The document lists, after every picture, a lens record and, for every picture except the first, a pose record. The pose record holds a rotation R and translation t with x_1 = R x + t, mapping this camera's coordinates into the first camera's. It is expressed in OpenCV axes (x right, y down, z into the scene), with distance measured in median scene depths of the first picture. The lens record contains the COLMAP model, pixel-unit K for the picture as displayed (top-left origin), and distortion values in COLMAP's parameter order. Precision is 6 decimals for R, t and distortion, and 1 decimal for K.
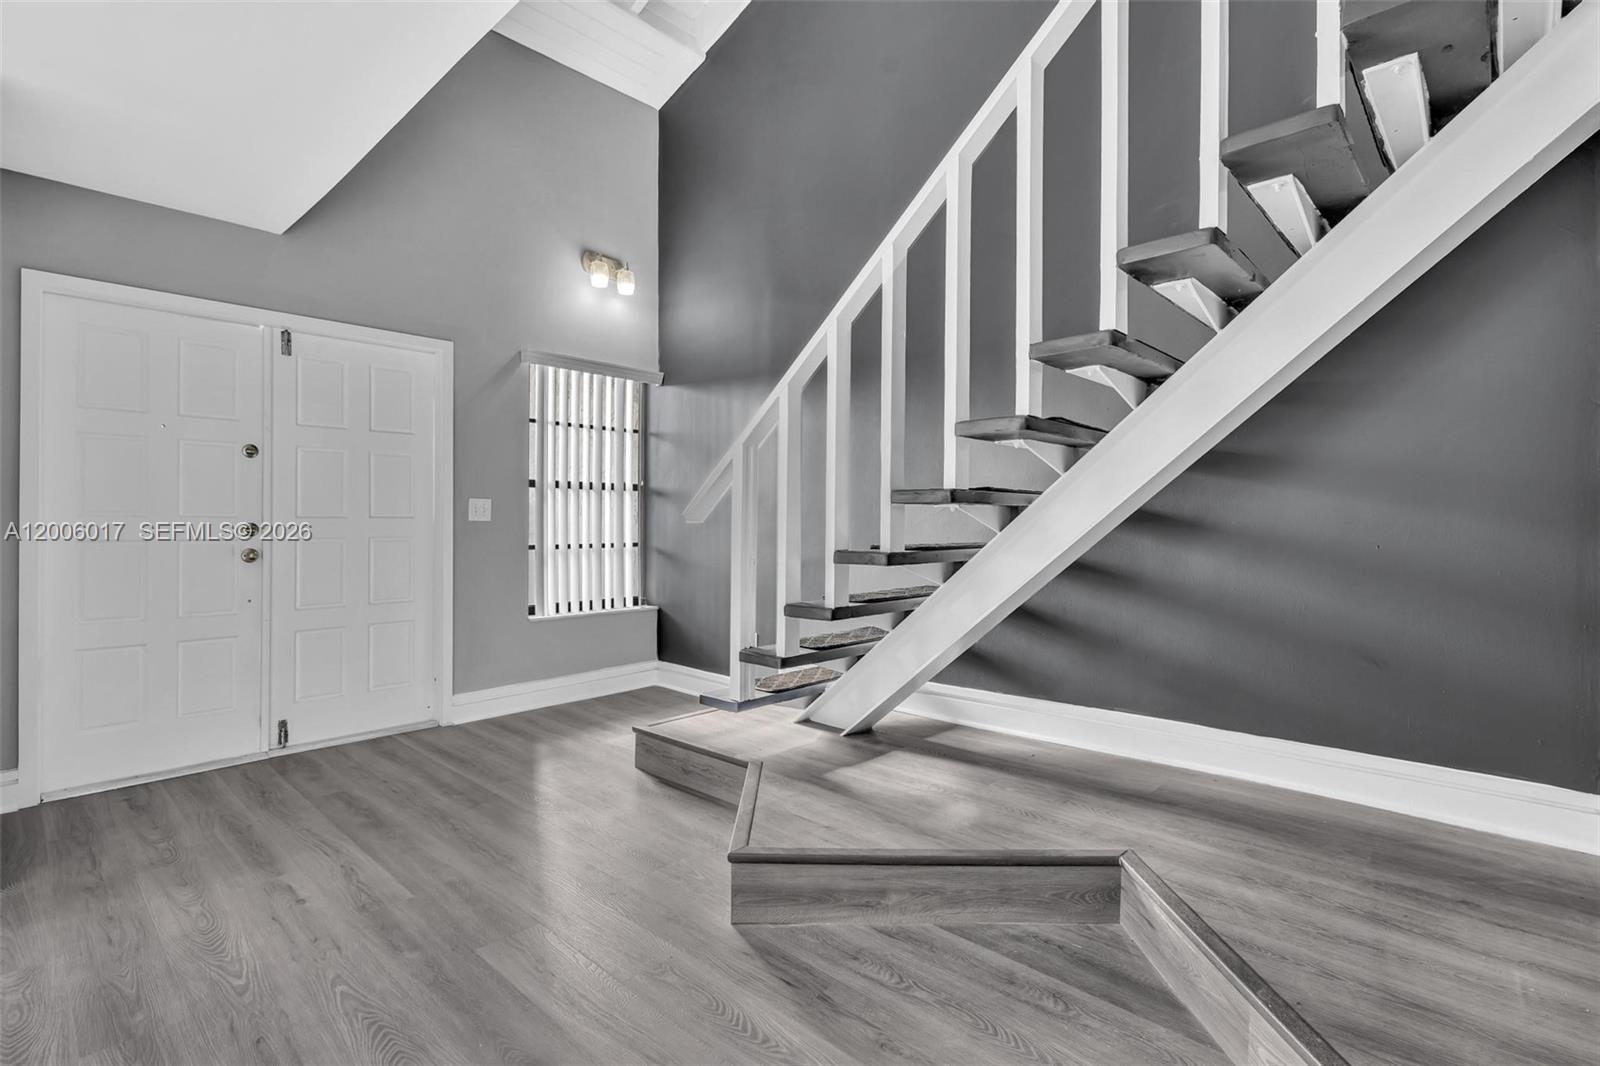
lens RADIAL K [[761.7, 0, 806.8], [0, 761.7, 511.3], [0, 0, 1]] dist [-0.003756, -0.000217]
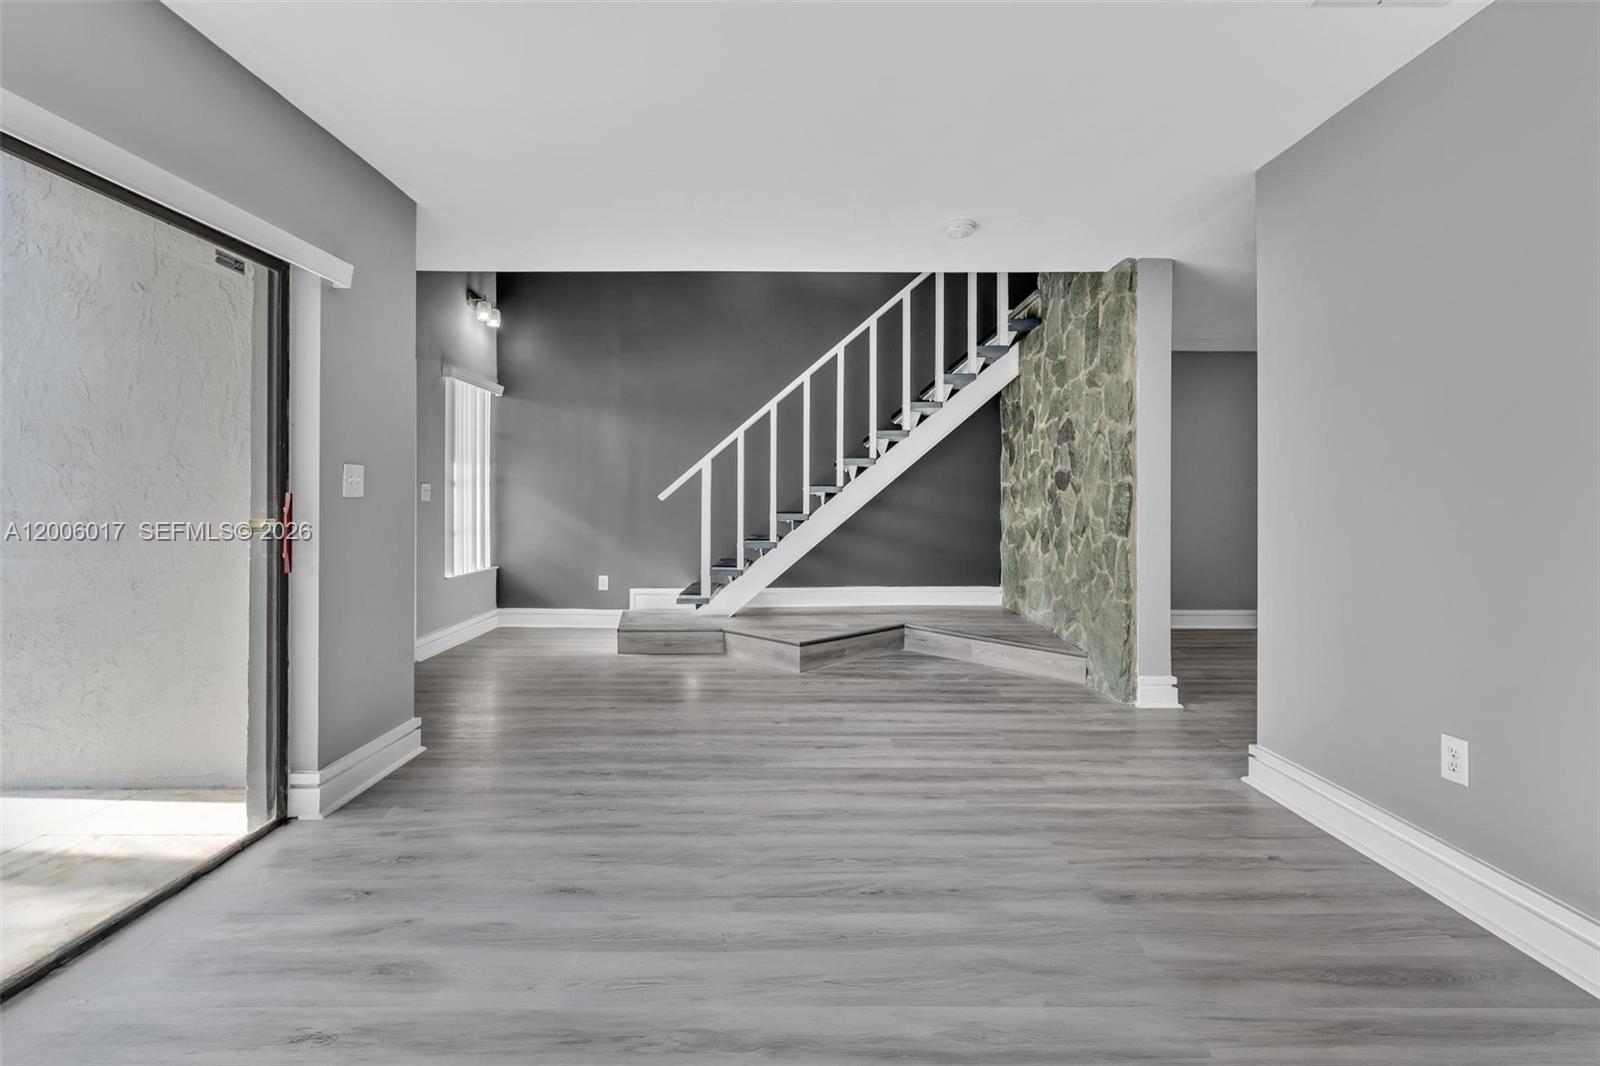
lens RADIAL K [[719.1, 0, 801.9], [0, 719.1, 503.9], [0, 0, 1]] dist [-0.008898, 0.005411]
pose [[0.726073, -0.004158, 0.687606, -1.082227], [-0.006351, 0.999898, 0.012754, -0.003175], [-0.687589, -0.013627, 0.725972, -0.404337]]
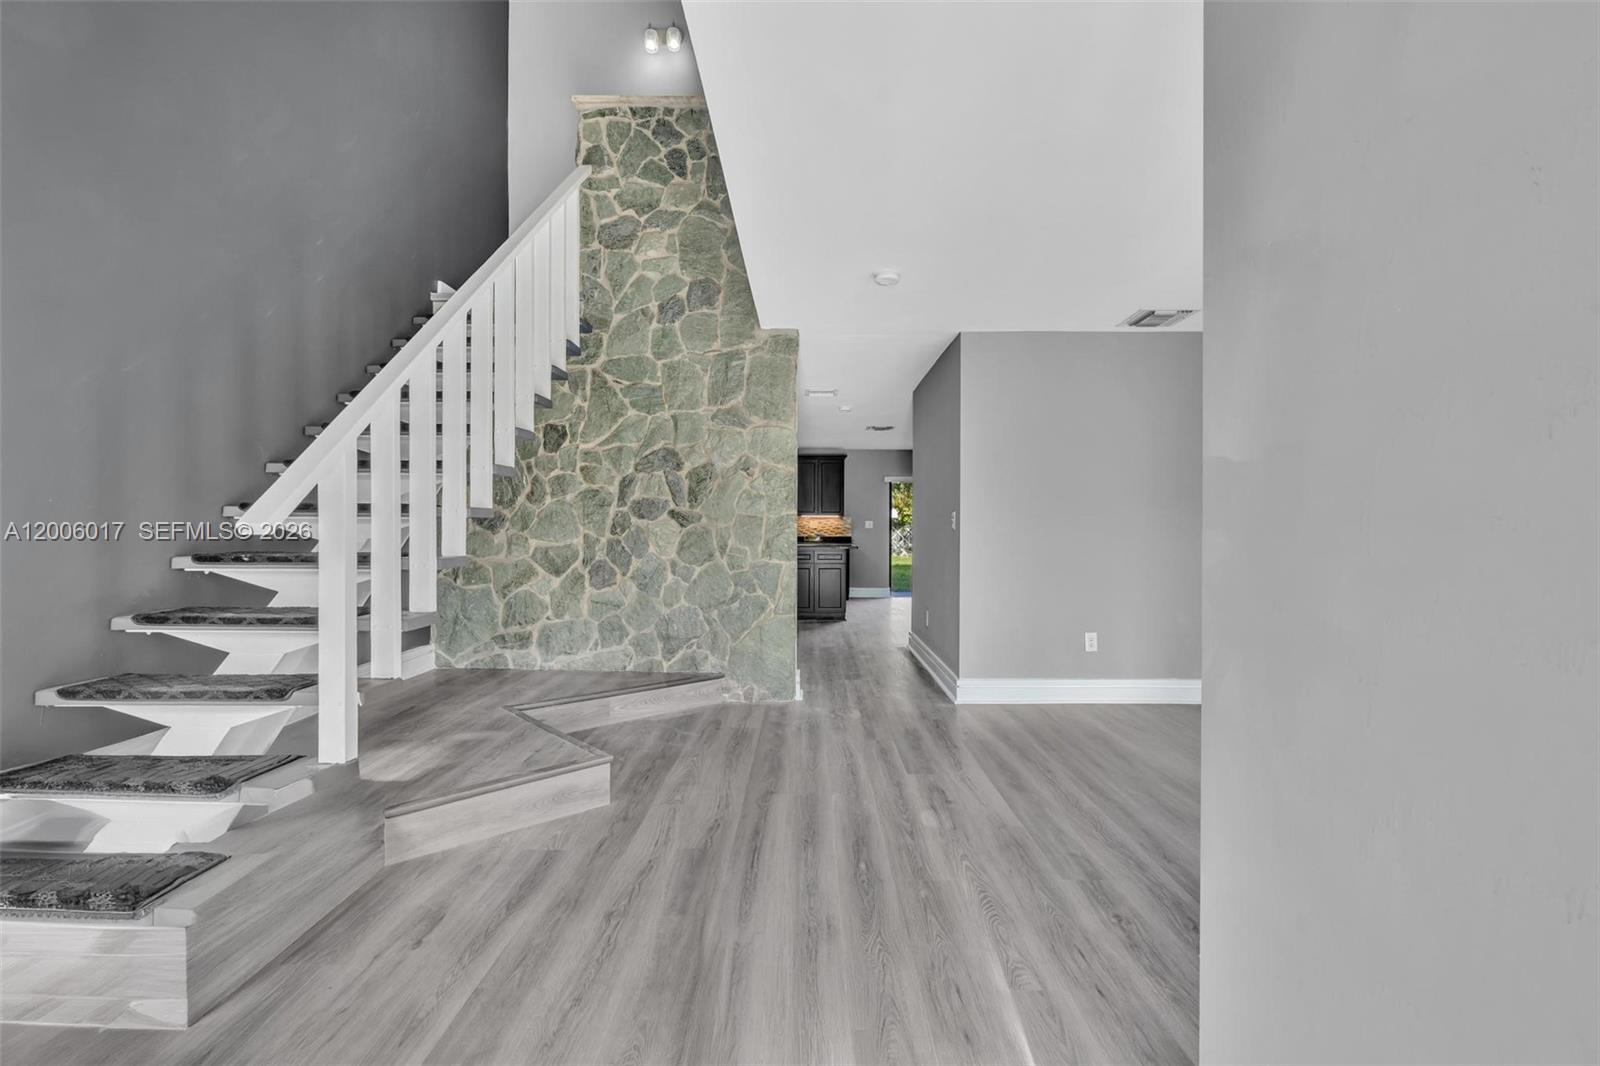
lens RADIAL K [[719.1, 0, 786.8], [0, 719.1, 525.5], [0, 0, 1]] dist [-0.008898, 0.005411]
pose [[-0.664570, 0.000094, 0.747226, -0.919249], [-0.010870, 0.999893, -0.009793, 0.007903], [-0.747147, -0.014630, -0.664498, 1.125406]]
